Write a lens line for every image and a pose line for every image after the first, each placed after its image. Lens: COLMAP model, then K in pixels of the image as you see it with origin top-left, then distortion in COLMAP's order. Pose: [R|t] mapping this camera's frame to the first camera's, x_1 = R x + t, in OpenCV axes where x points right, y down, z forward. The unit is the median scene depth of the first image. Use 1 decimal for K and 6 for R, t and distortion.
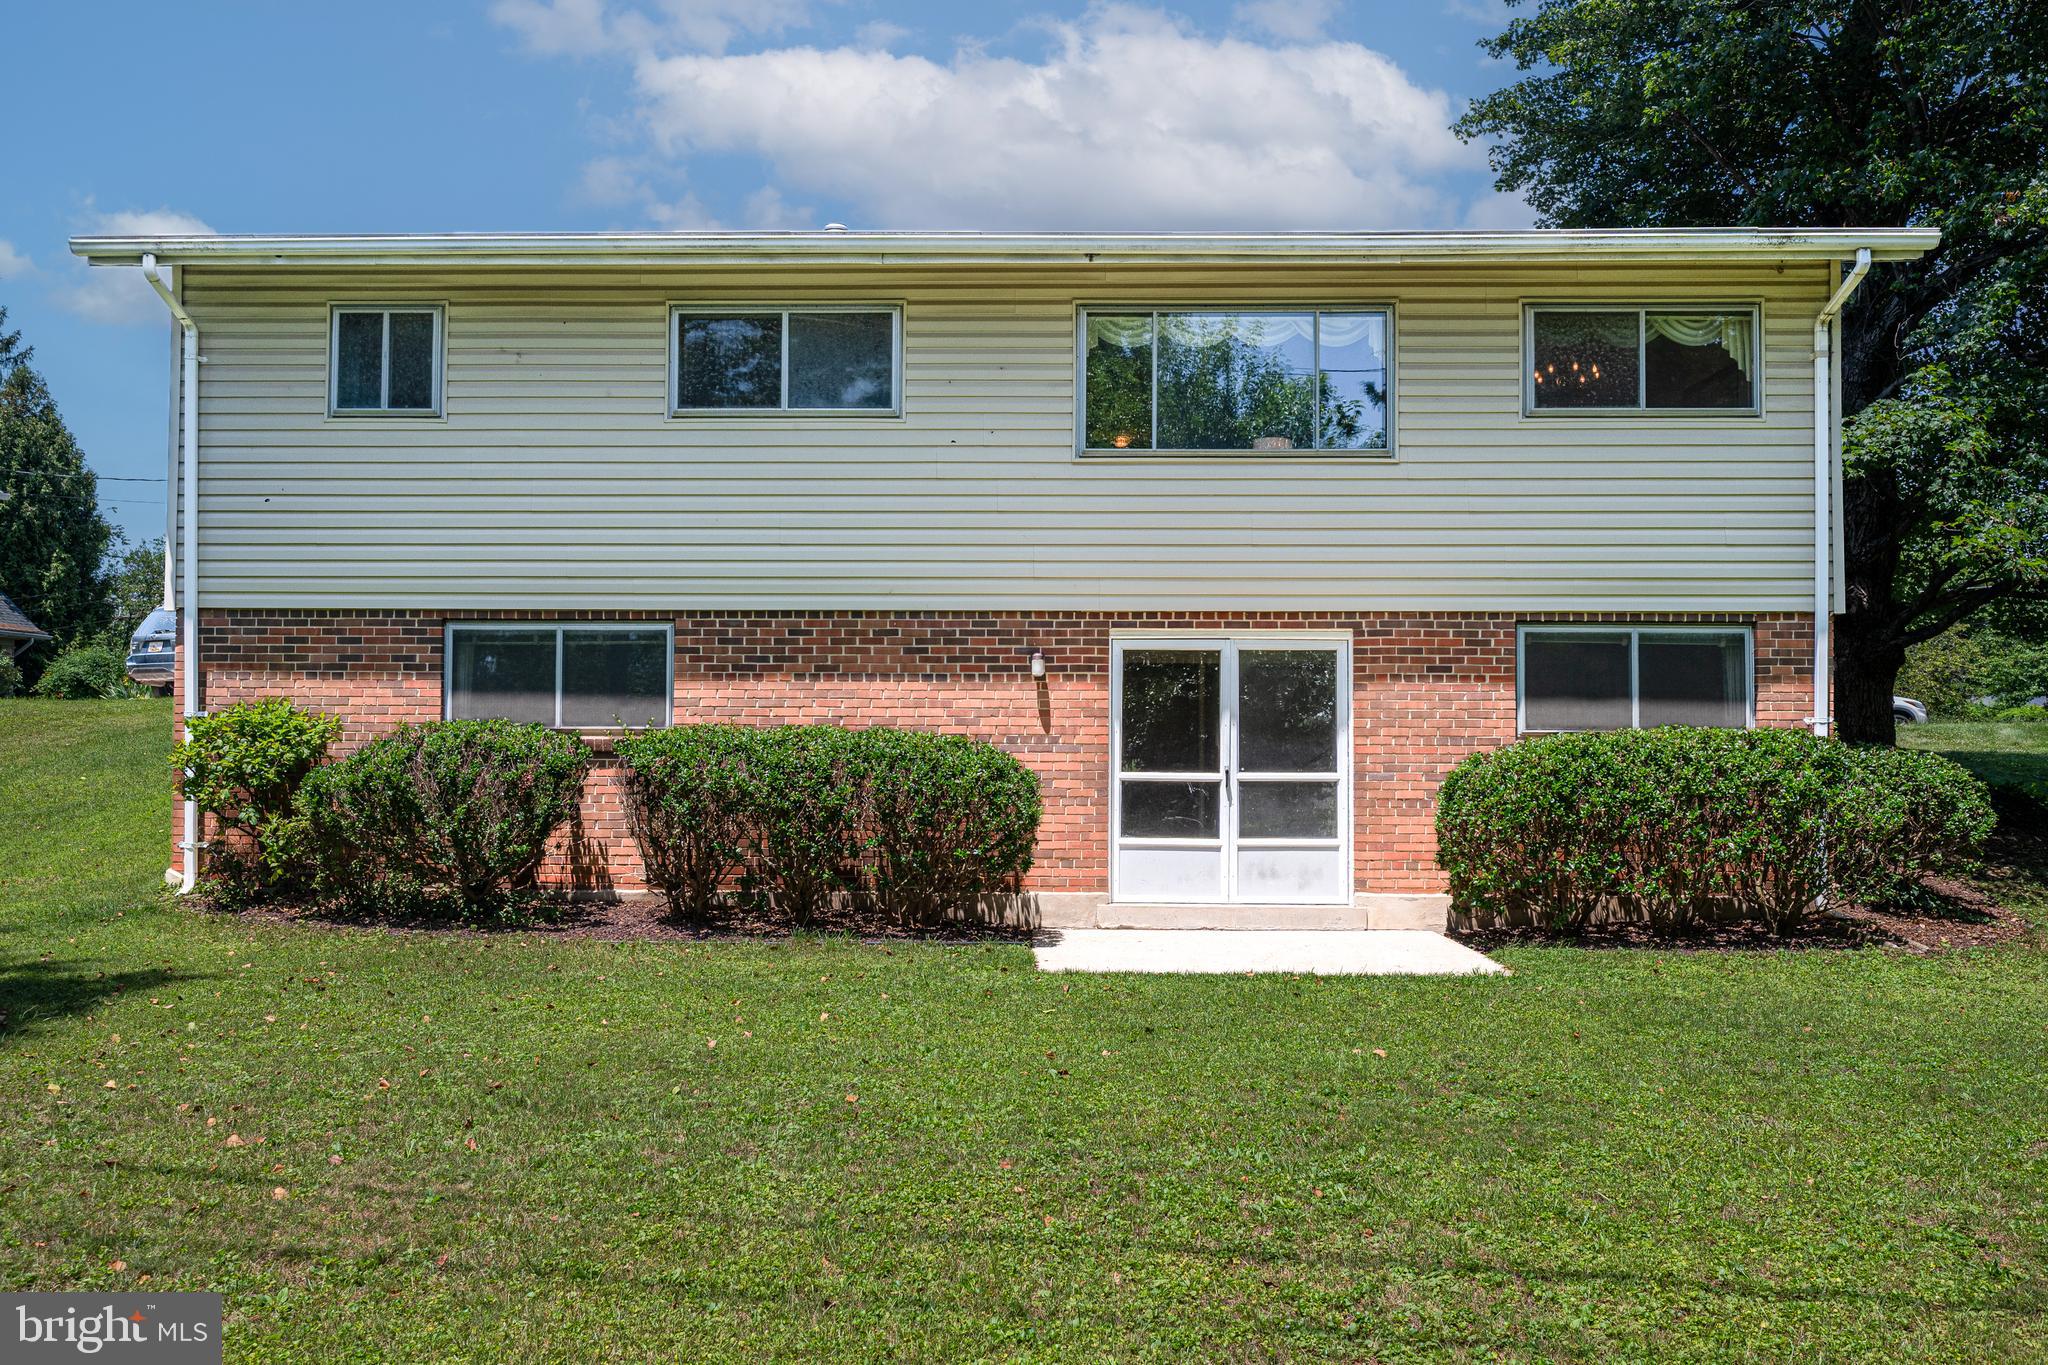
lens RADIAL K [[1403.4, 0, 1024.6], [0, 1403.4, 687.5], [0, 0, 1]] dist [-0.001365, 0.002282]
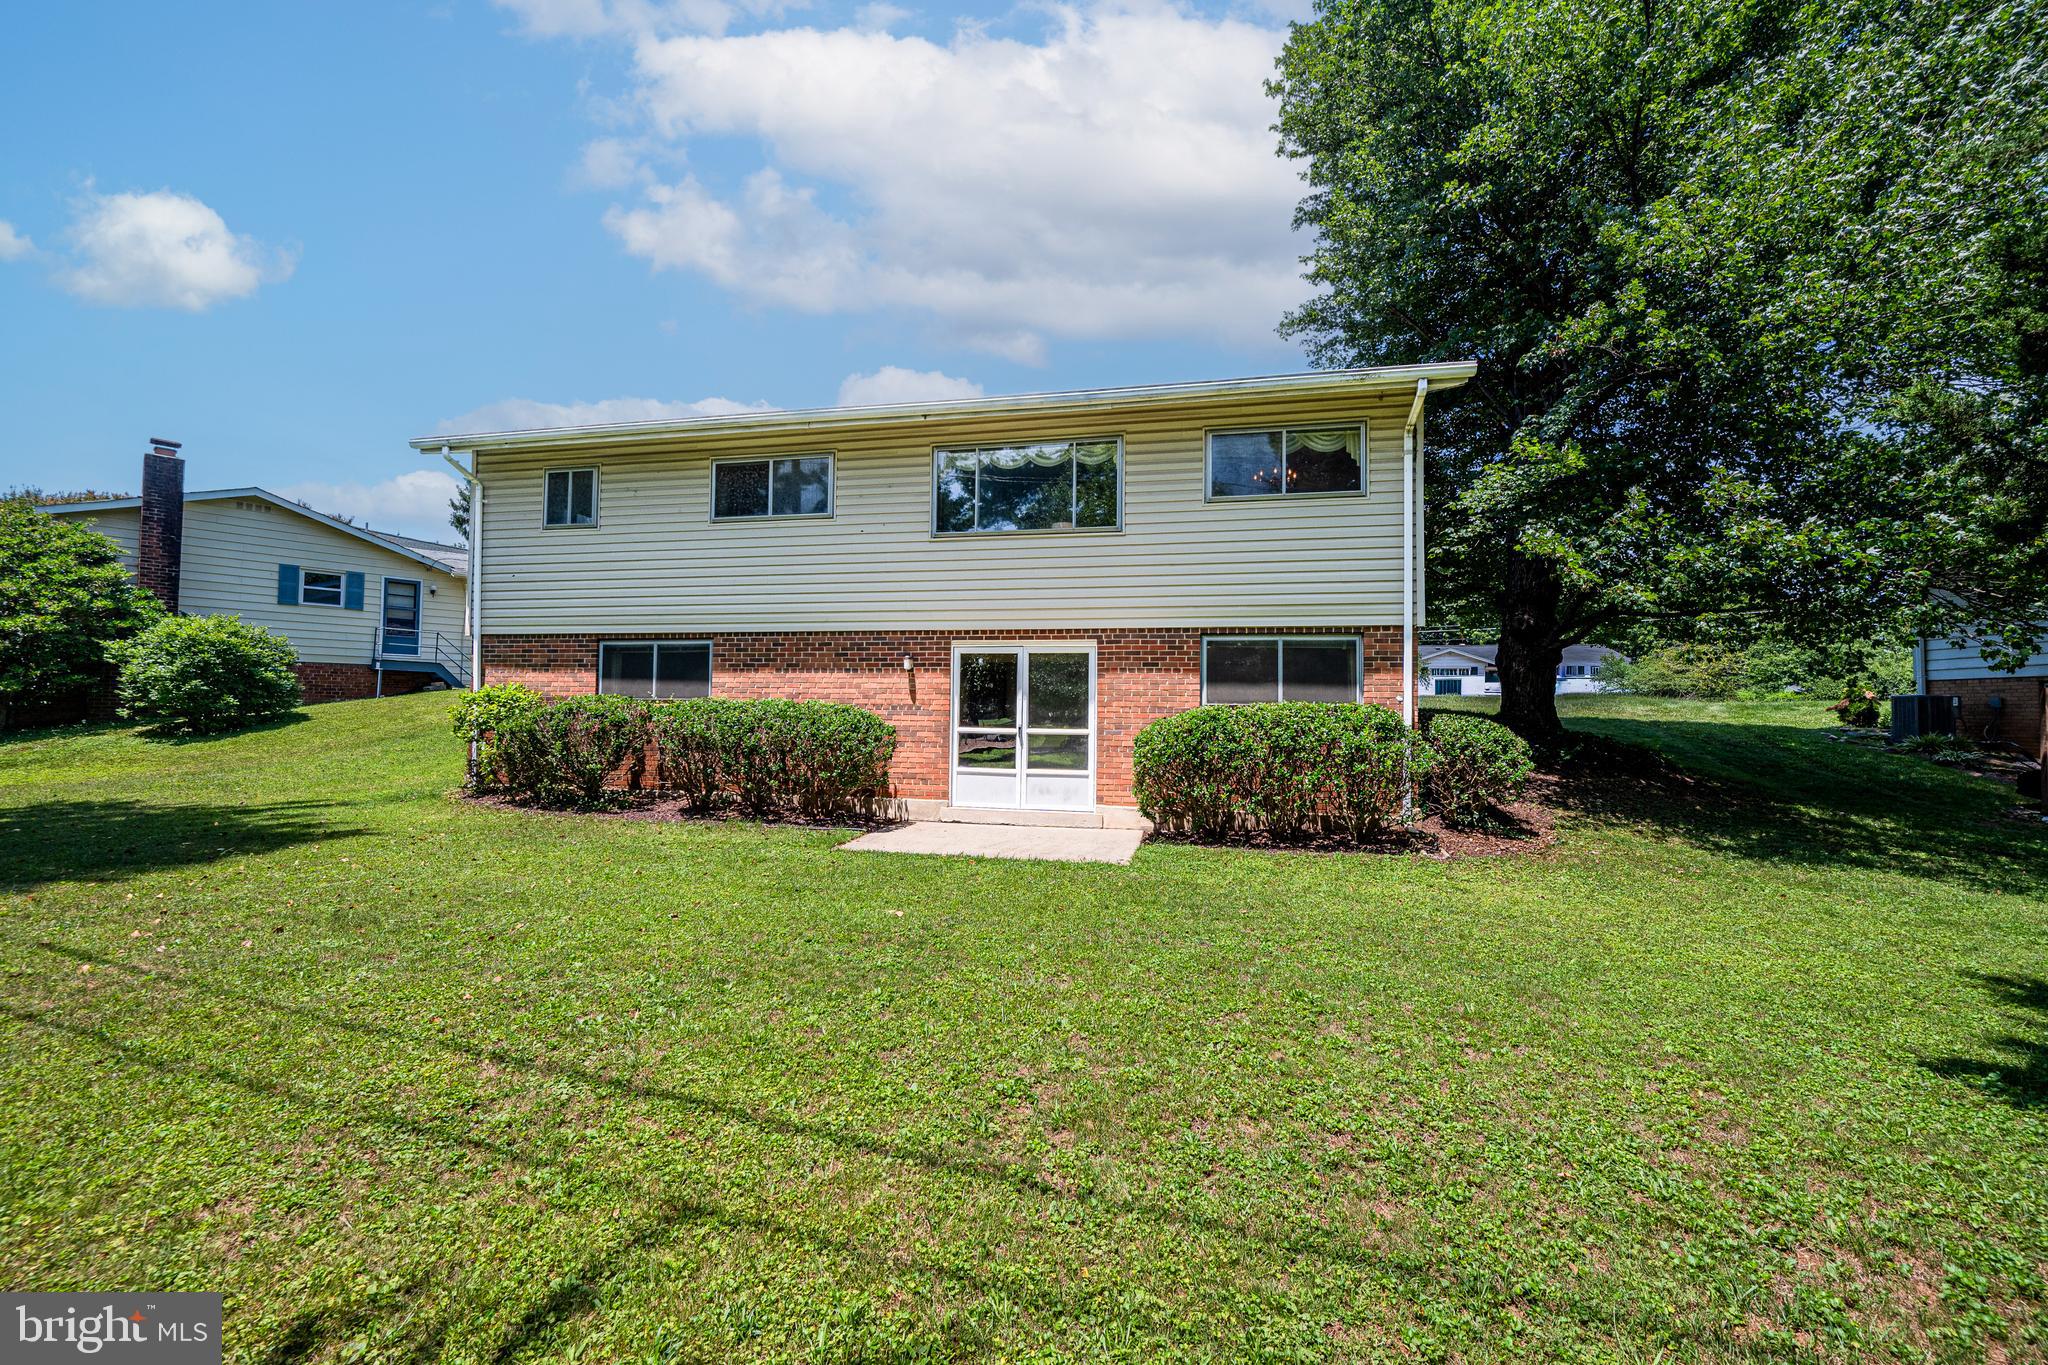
lens RADIAL K [[788.8, 0, 1023.5], [0, 788.8, 674.3], [0, 0, 1]] dist [-0.003144, 0.000298]
pose [[0.983072, -0.001105, -0.183215, 0.315565], [-0.000213, 0.999974, -0.007171, 0.004321], [0.183218, 0.007089, 0.983047, 0.101732]]
